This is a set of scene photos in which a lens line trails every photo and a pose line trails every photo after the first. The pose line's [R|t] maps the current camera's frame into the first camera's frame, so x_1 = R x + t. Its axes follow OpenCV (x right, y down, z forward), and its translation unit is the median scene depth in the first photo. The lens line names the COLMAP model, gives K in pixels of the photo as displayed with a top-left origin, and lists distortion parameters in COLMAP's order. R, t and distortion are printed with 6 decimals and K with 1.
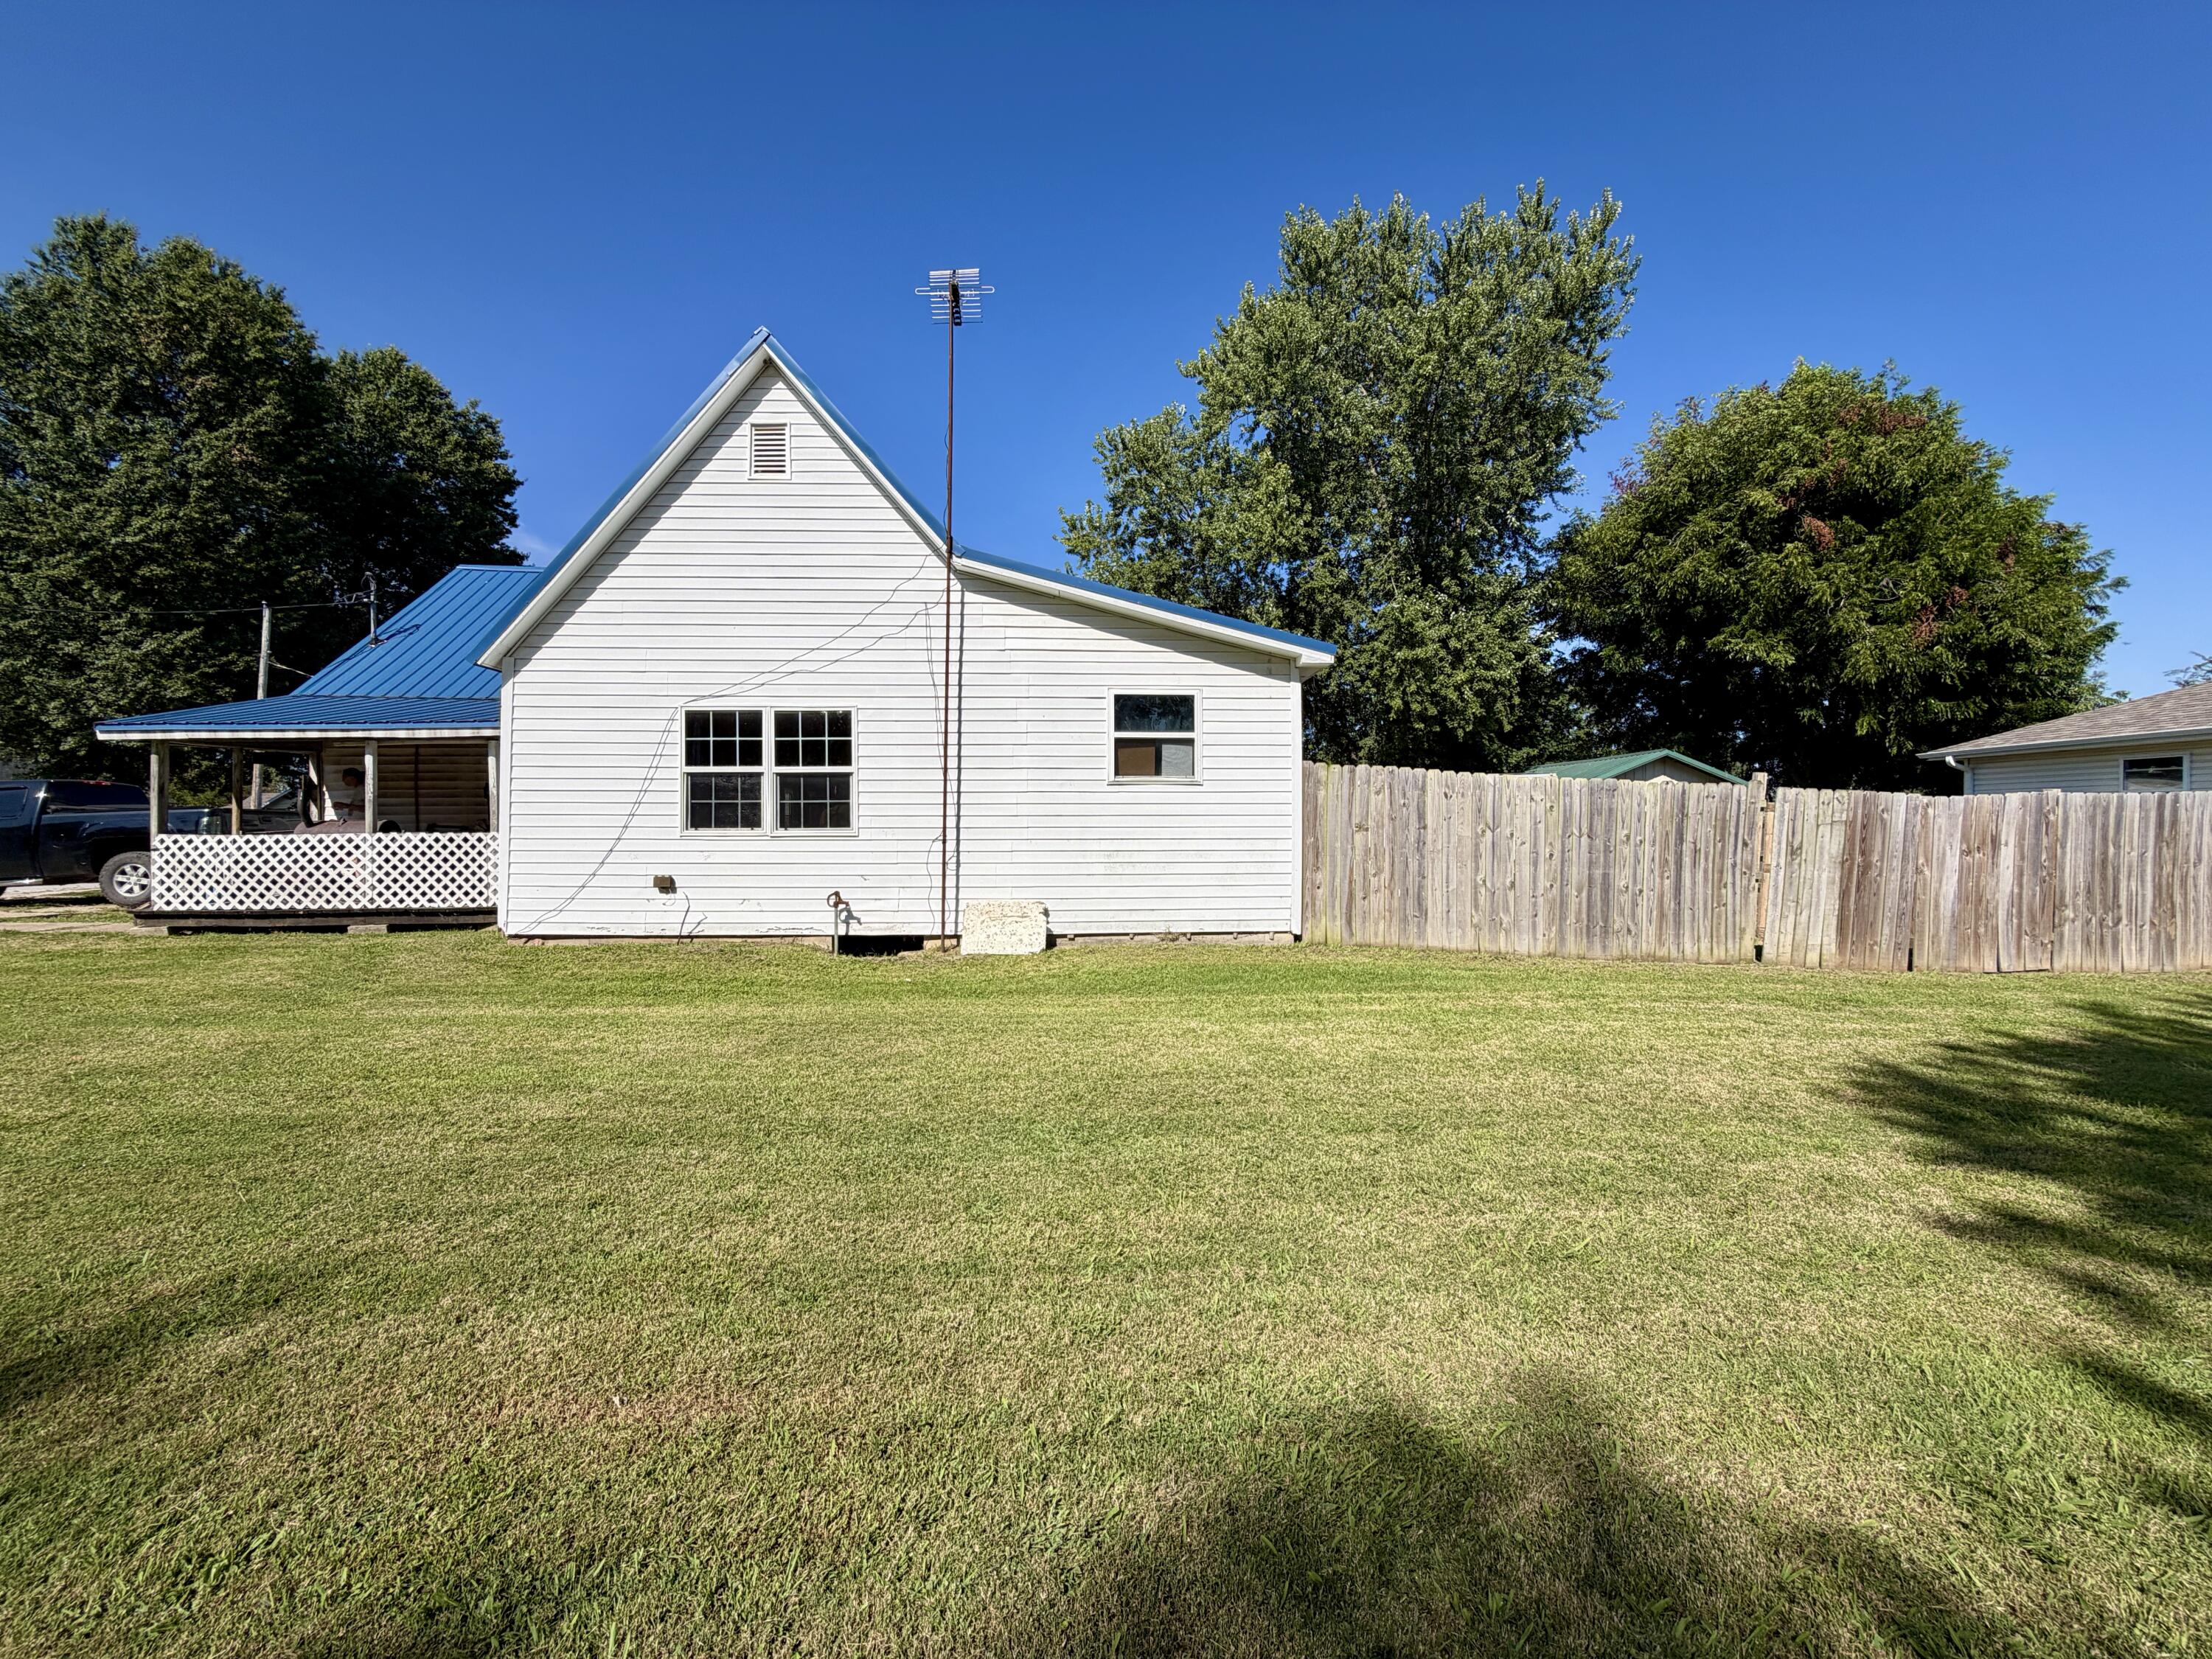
lens RADIAL K [[865.5, 0, 1115.1], [0, 865.5, 835.4], [0, 0, 1]] dist [-0.001963, -0.000230]
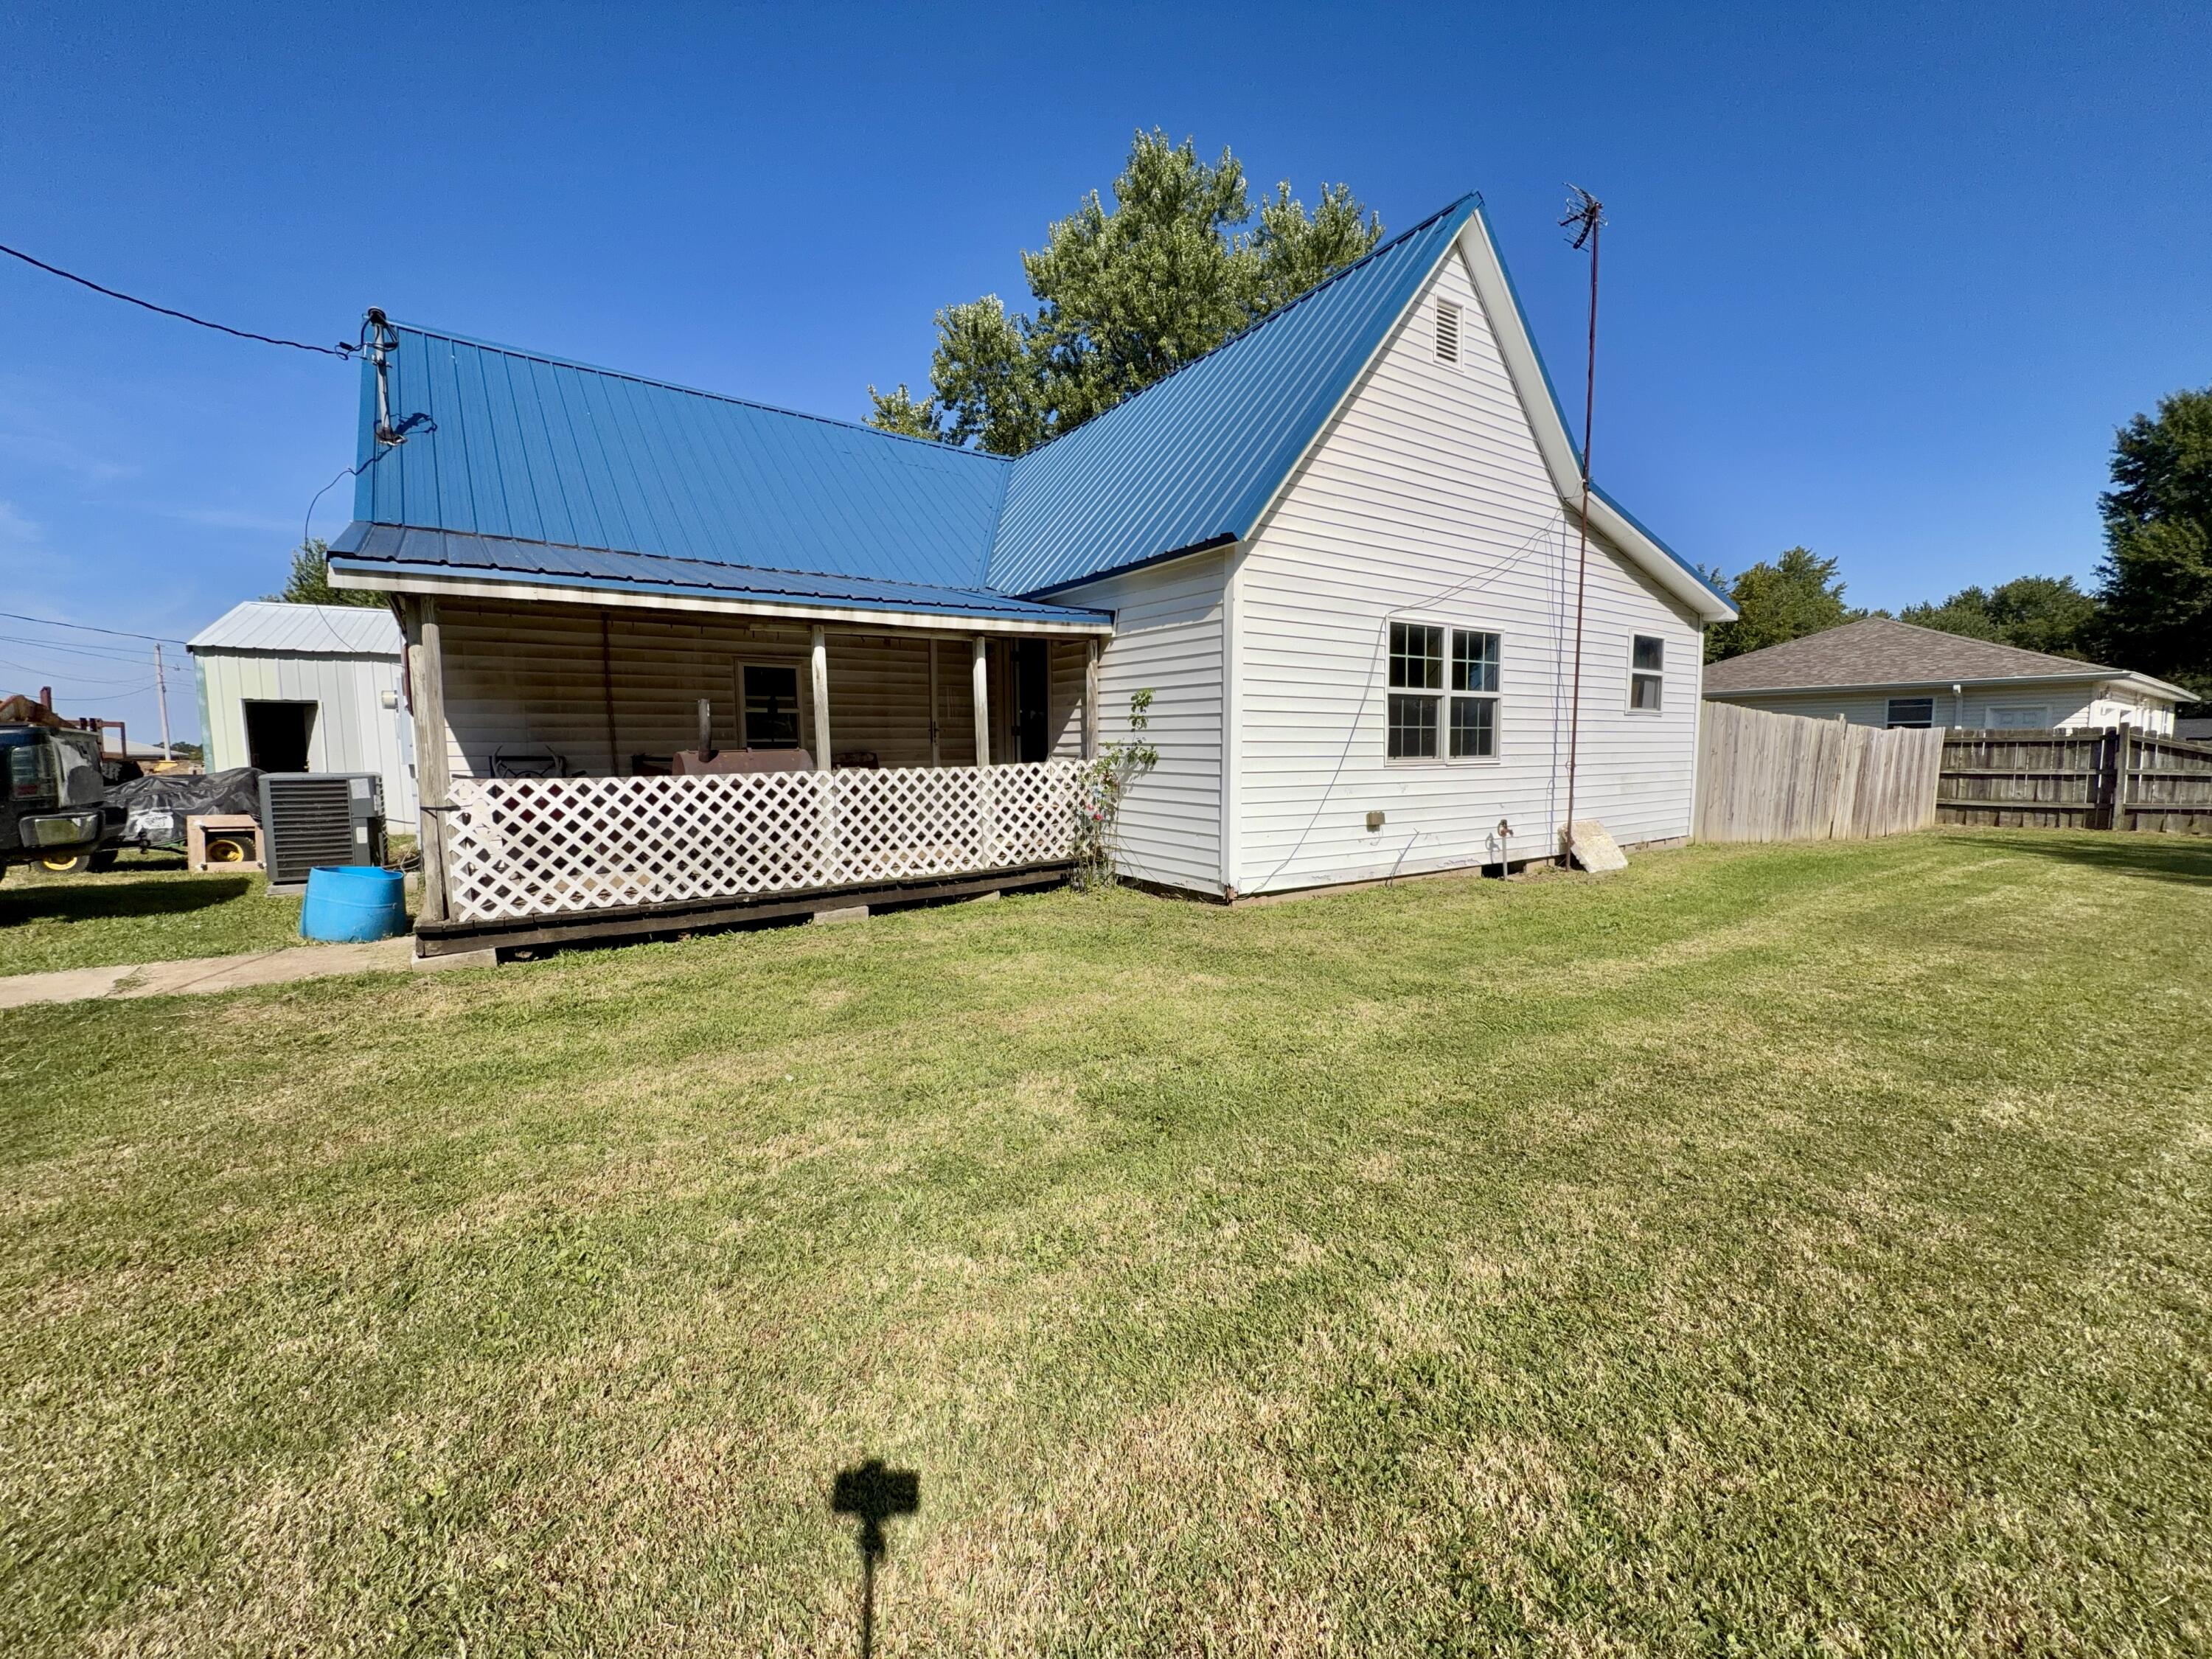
lens RADIAL K [[865.5, 0, 1113.7], [0, 865.5, 830.8], [0, 0, 1]] dist [-0.001963, -0.000230]
pose [[0.851213, -0.053586, 0.522077, -1.163474], [0.011290, 0.996413, 0.083865, -0.010276], [-0.524698, -0.065492, 0.848765, 0.378944]]
